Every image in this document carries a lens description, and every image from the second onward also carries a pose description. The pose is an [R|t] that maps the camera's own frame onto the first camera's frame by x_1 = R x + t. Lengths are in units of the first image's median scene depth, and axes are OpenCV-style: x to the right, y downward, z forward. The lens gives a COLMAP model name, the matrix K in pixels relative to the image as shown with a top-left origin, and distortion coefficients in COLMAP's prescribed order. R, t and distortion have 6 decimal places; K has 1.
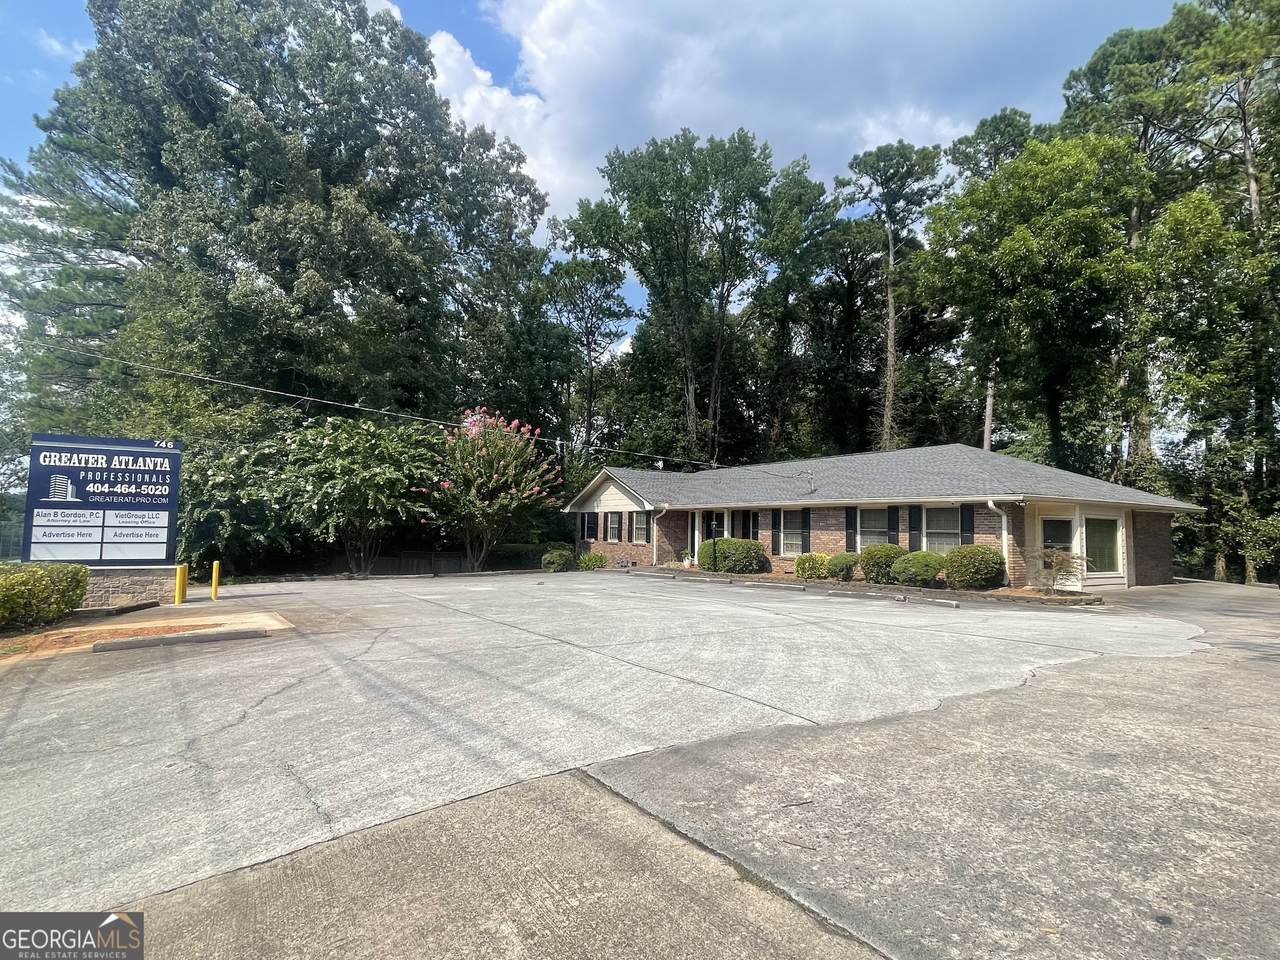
lens RADIAL K [[670.5, 0, 651.8], [0, 670.5, 484.2], [0, 0, 1]] dist [-0.004743, -0.001240]
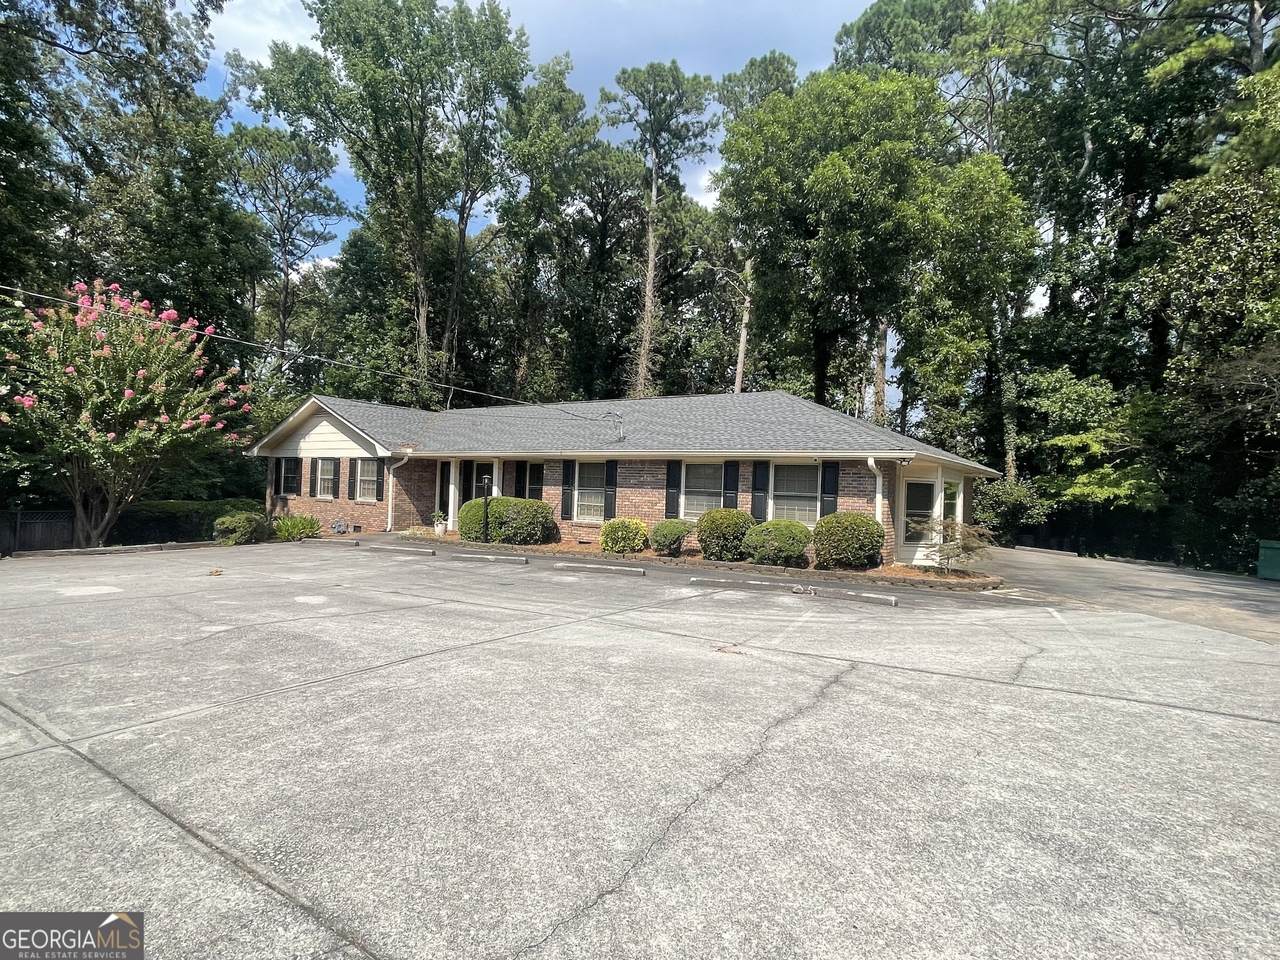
lens RADIAL K [[687.9, 0, 639.4], [0, 687.9, 483.6], [0, 0, 1]] dist [-0.004476, -0.000825]
pose [[0.922304, 0.018736, 0.386010, -0.028808], [-0.044955, 0.997245, 0.059009, 0.008934], [-0.383841, -0.071777, 0.920605, 0.159842]]
